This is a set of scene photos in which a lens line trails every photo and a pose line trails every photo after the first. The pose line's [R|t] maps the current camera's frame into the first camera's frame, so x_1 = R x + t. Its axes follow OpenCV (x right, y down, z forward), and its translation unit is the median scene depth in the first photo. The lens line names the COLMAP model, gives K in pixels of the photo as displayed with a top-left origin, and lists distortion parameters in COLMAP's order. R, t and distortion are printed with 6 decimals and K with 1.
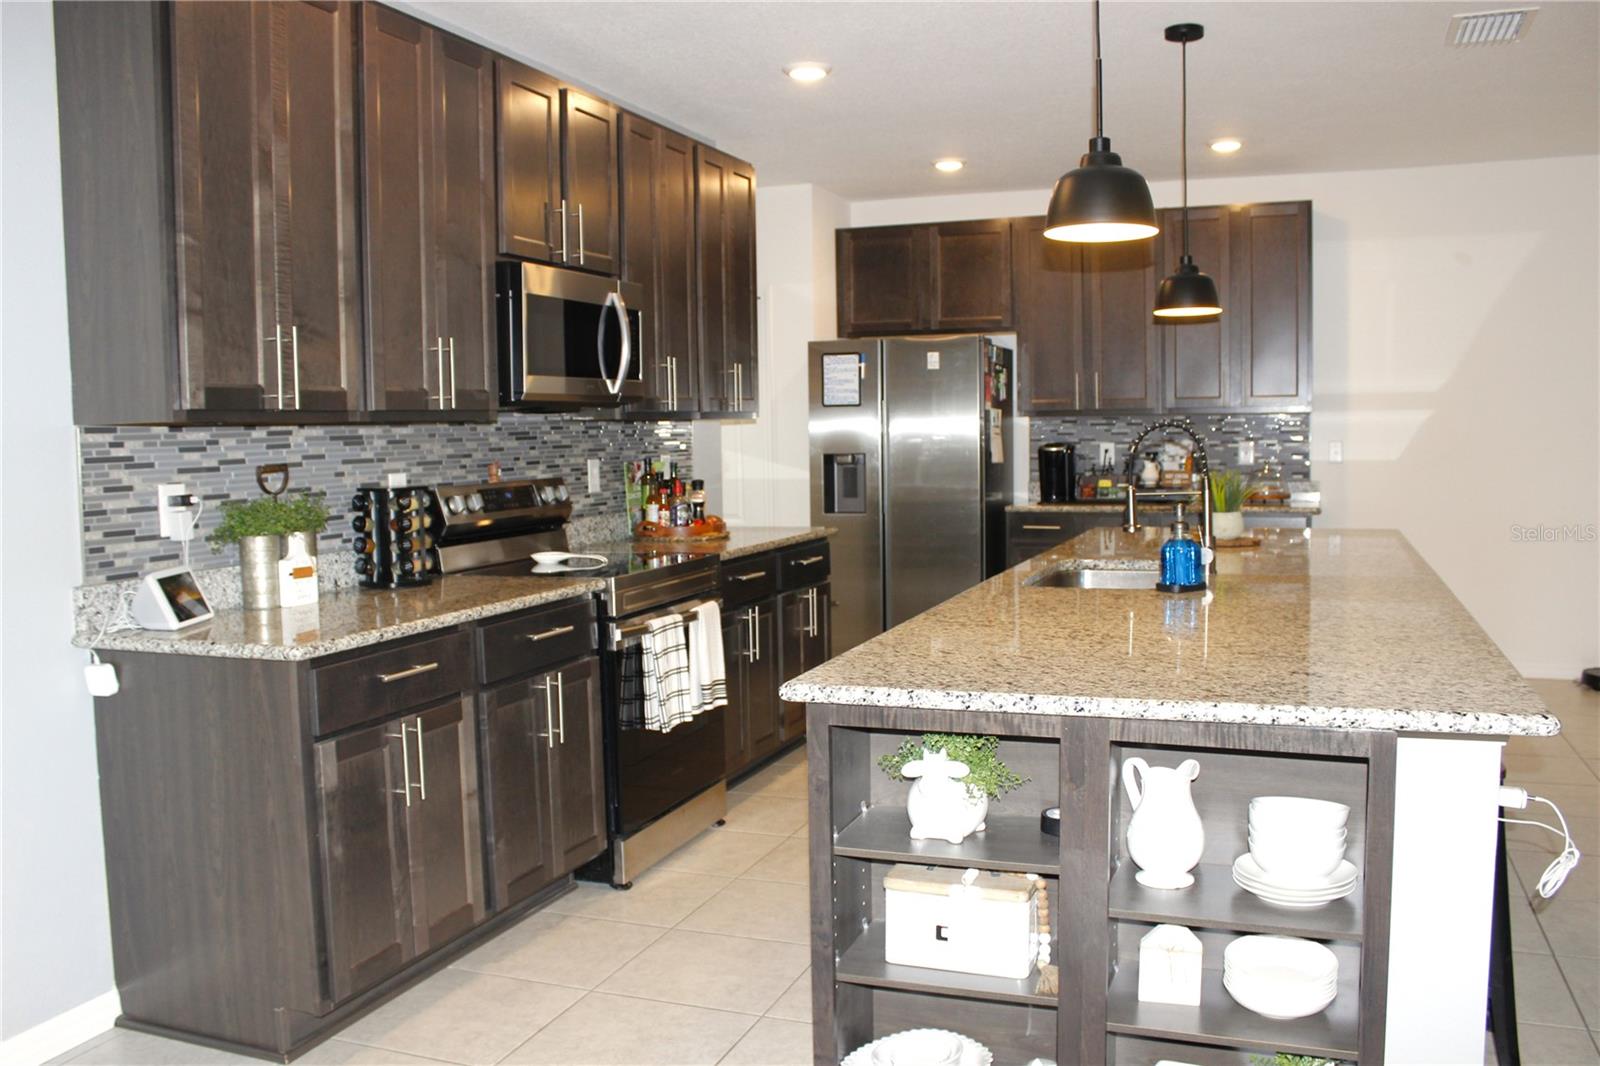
lens RADIAL K [[1364.9, 0, 801.8], [0, 1364.9, 547.2], [0, 0, 1]] dist [-0.162904, 0.146877]
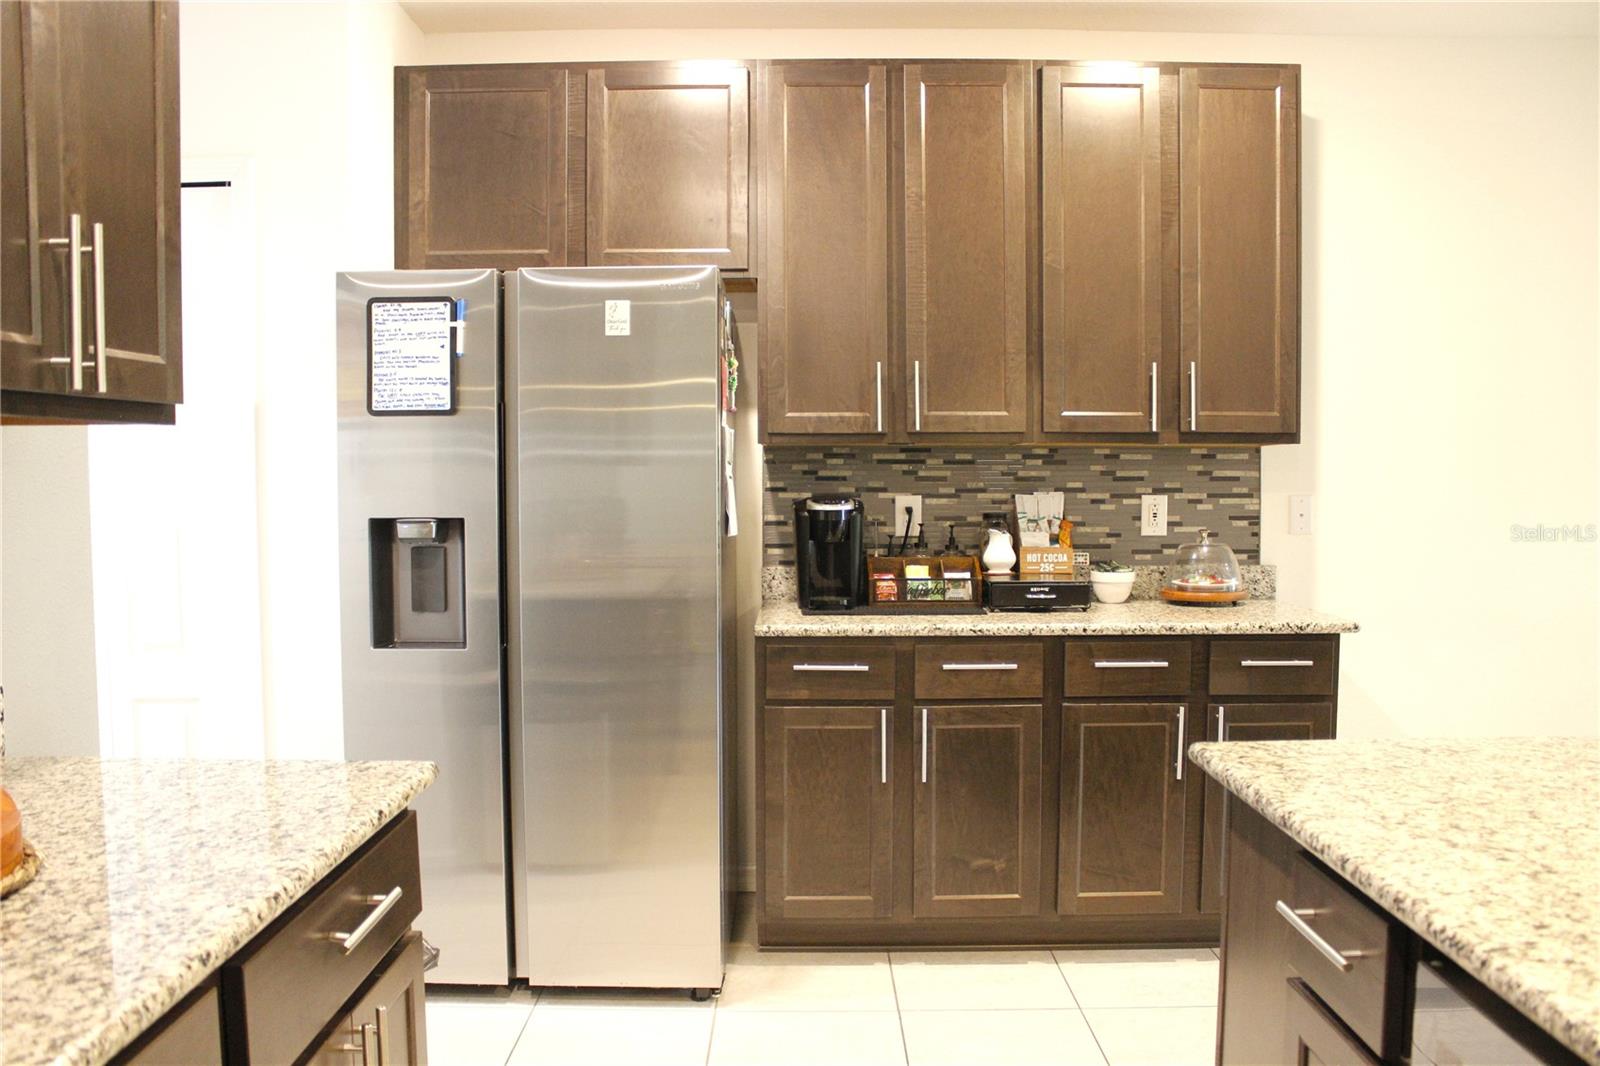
lens RADIAL K [[1331.5, 0, 796.2], [0, 1331.5, 553.0], [0, 0, 1]] dist [-0.164050, 0.150611]
pose [[0.938347, -0.005734, 0.345647, -0.004582], [0.014107, 0.999665, -0.021713, -0.099746], [-0.345407, 0.025251, 0.938113, 1.192852]]
